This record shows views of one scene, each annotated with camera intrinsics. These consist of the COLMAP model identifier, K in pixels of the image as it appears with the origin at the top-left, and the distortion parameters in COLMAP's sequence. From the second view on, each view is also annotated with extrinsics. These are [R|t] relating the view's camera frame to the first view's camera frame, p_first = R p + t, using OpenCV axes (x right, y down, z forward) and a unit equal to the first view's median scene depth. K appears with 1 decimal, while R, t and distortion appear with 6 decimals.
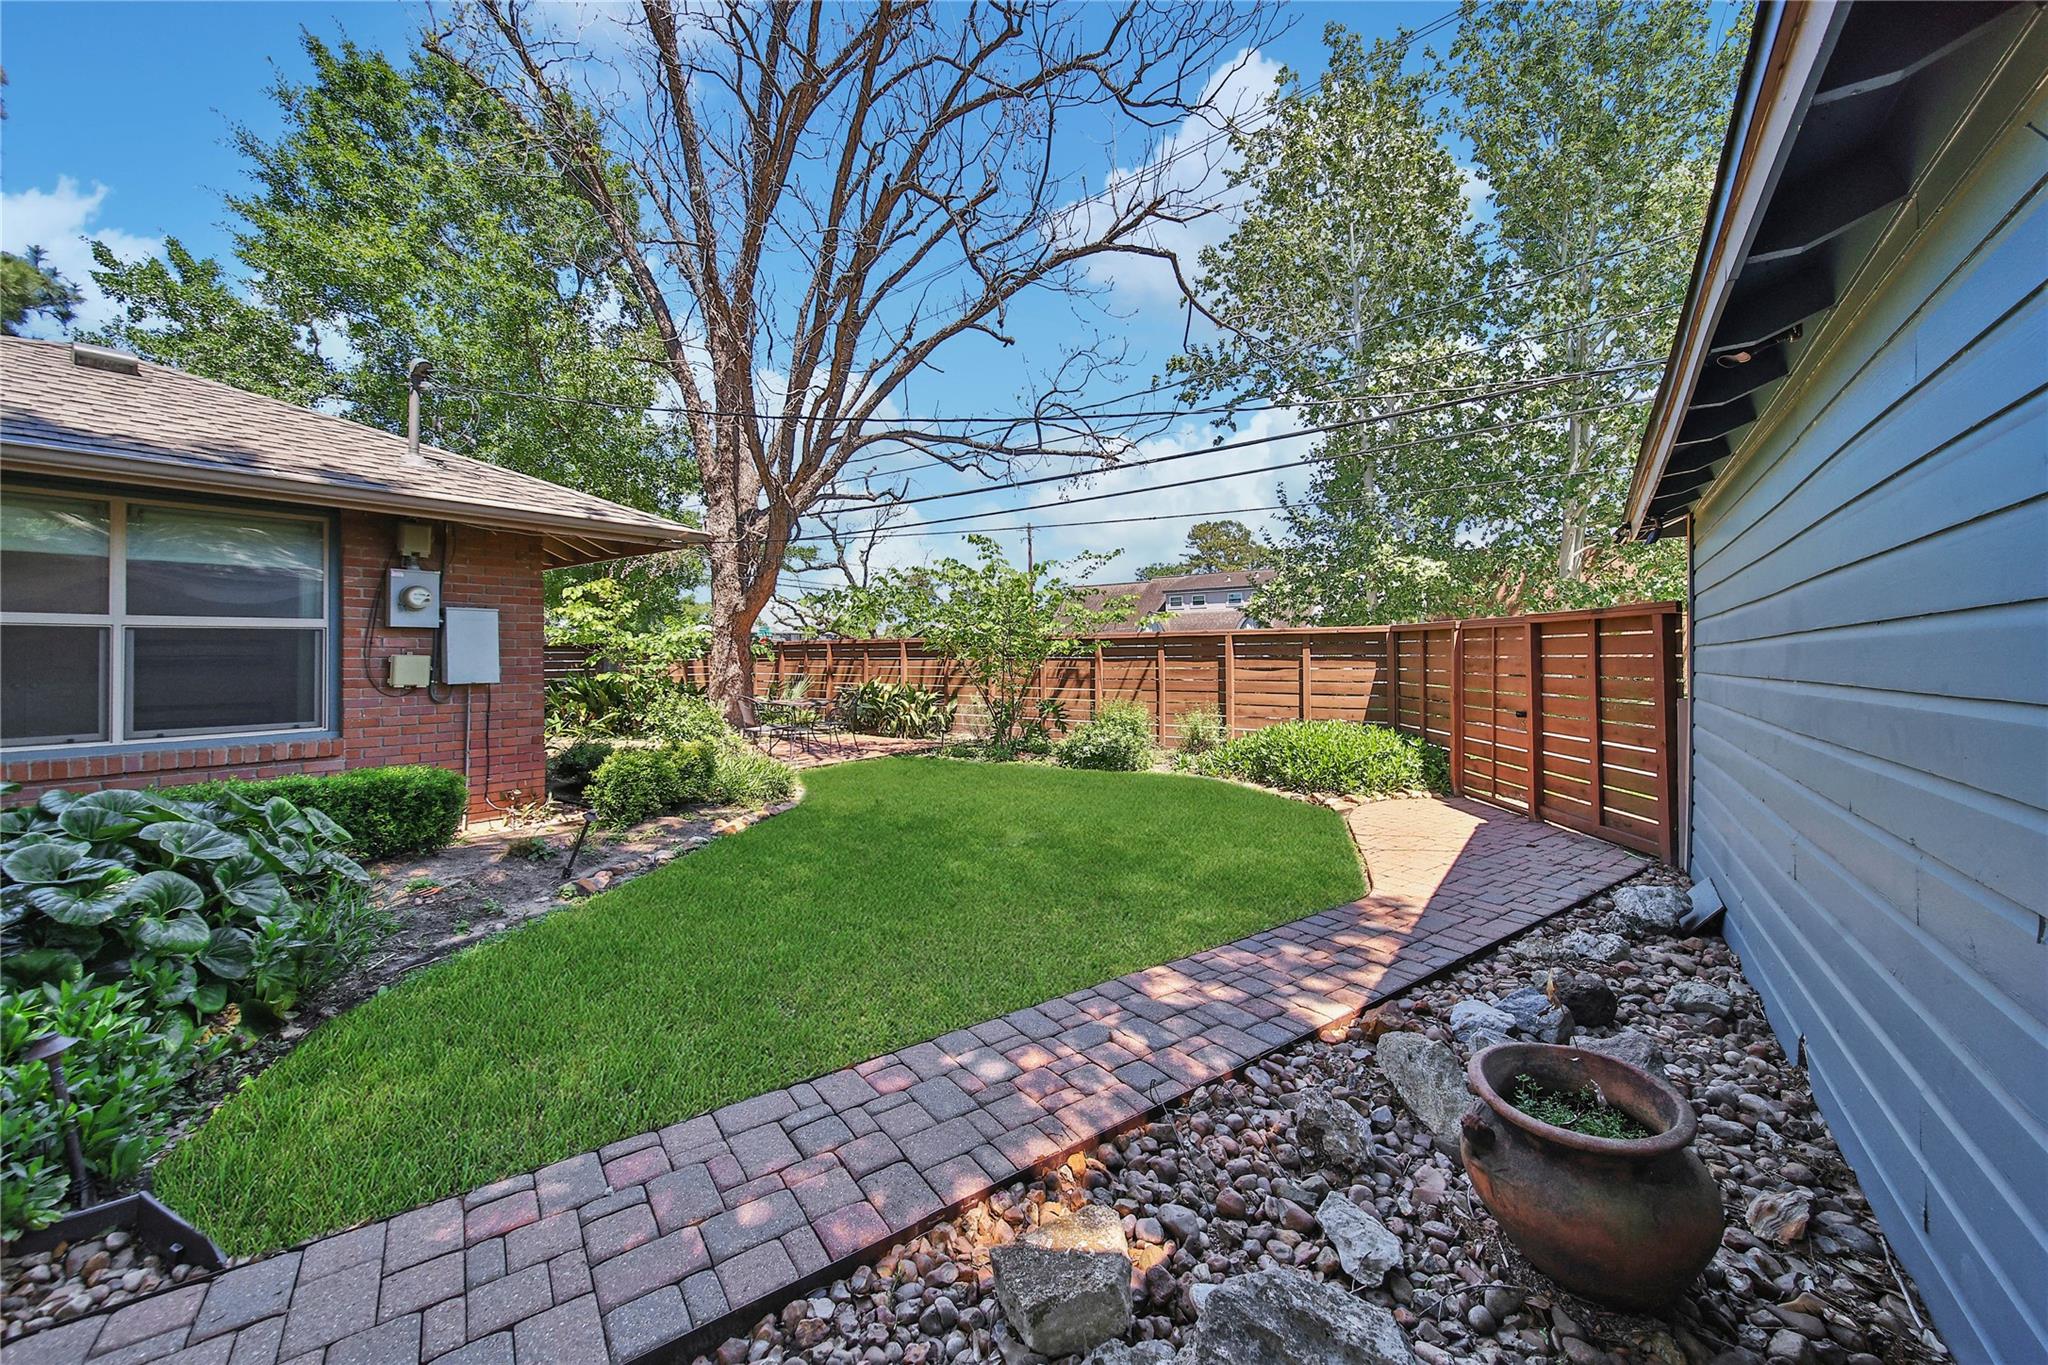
lens RADIAL K [[751.2, 0, 1007.6], [0, 751.2, 646.0], [0, 0, 1]] dist [-0.002920, -0.000254]
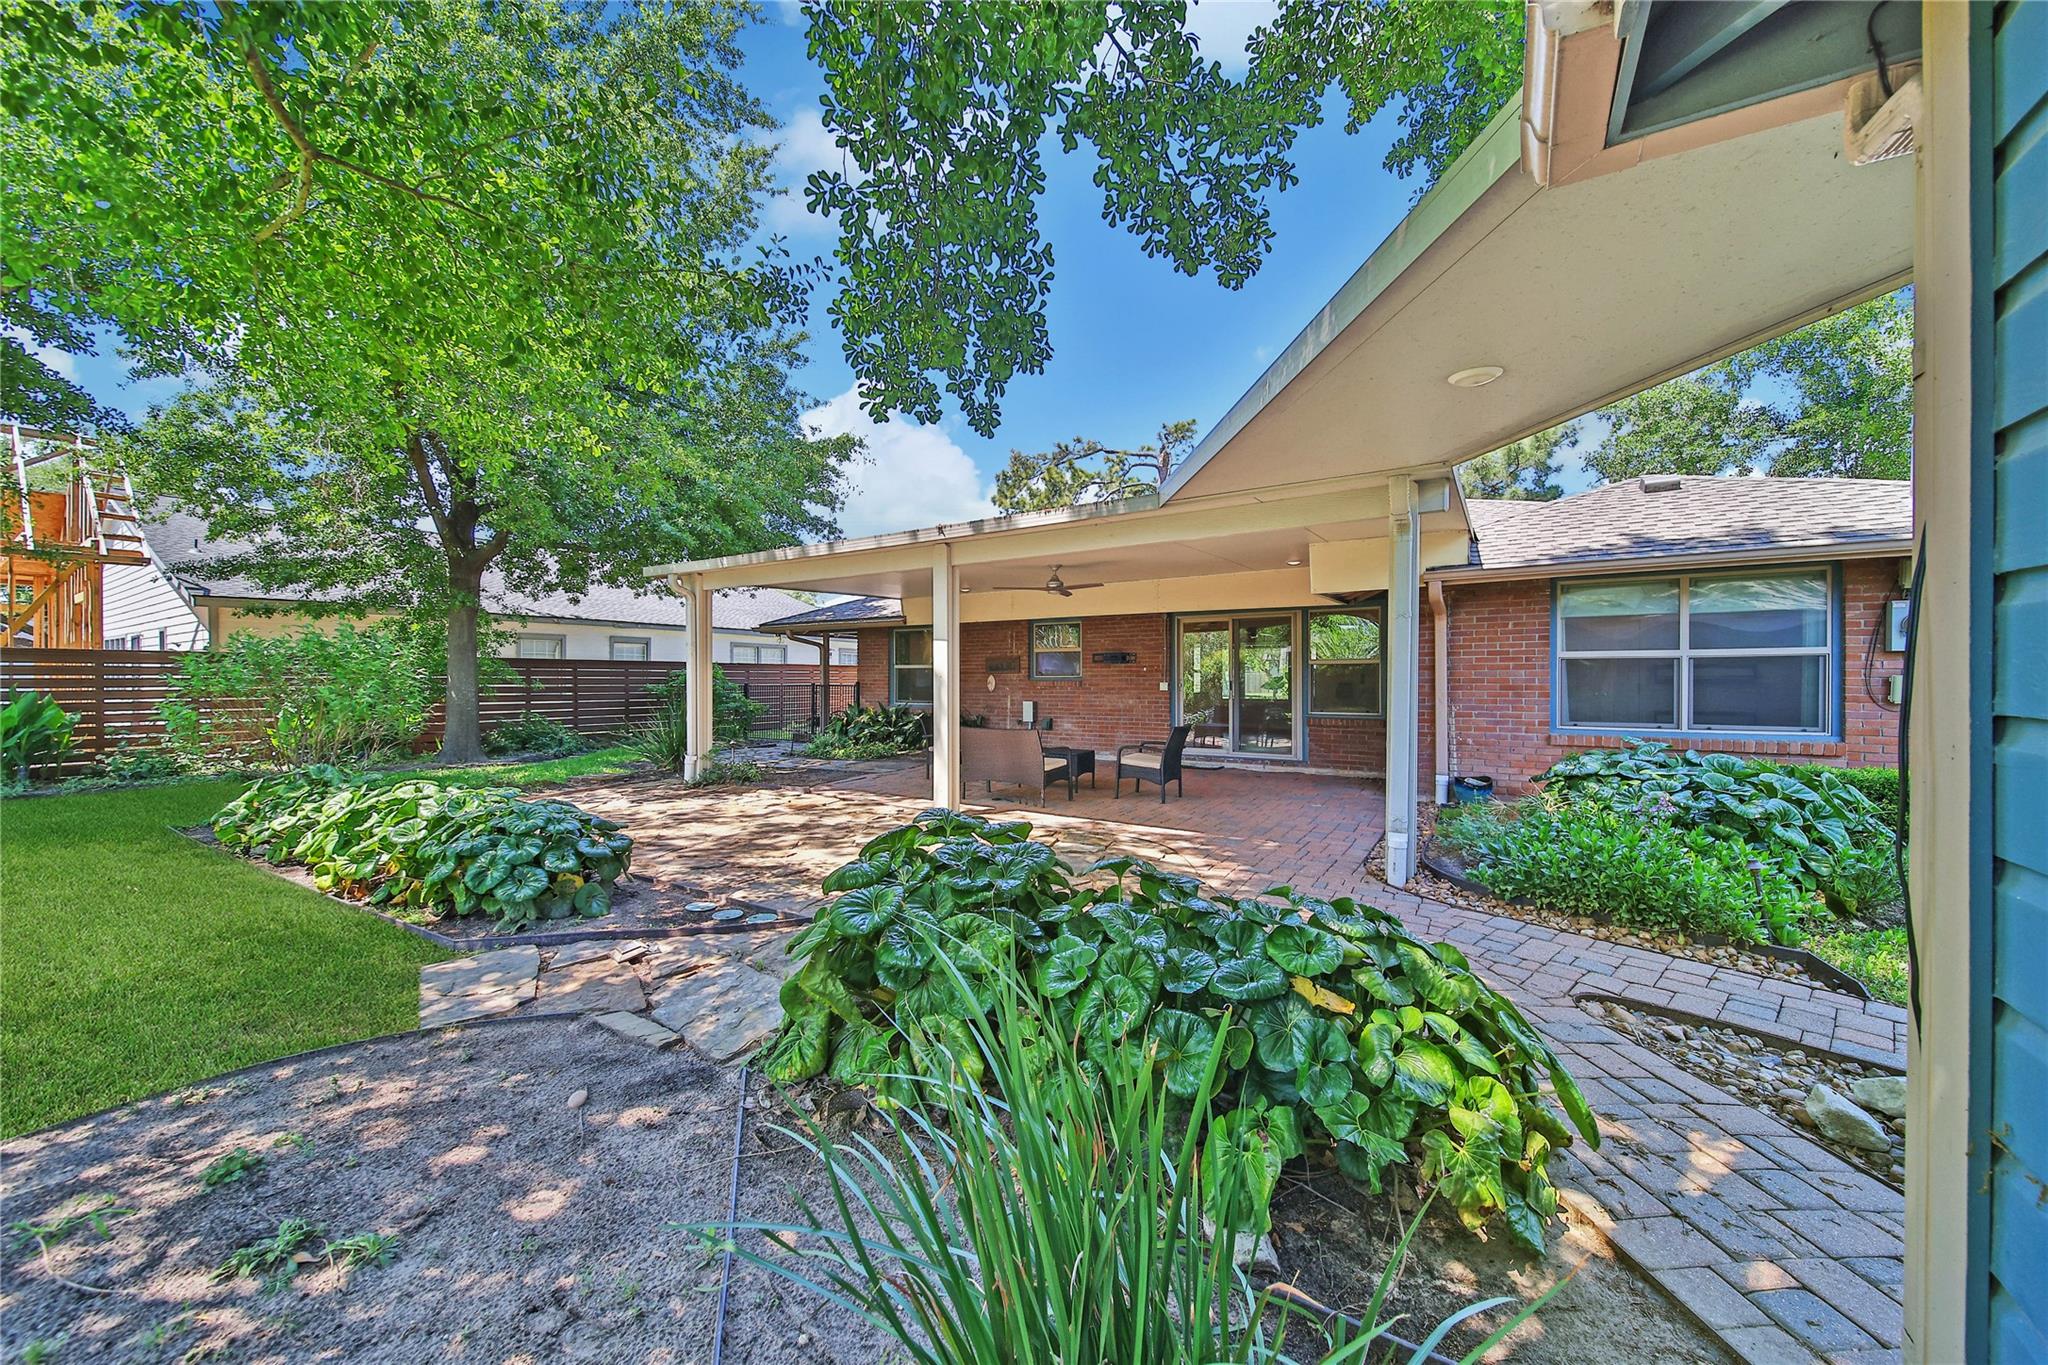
lens RADIAL K [[751.2, 0, 1016.9], [0, 751.2, 678.9], [0, 0, 1]] dist [-0.002920, -0.000254]
pose [[0.080165, 0.003031, -0.996777, 0.232513], [0.008885, 0.999953, 0.003755, 0.001313], [0.996742, -0.009157, 0.080135, -0.459852]]
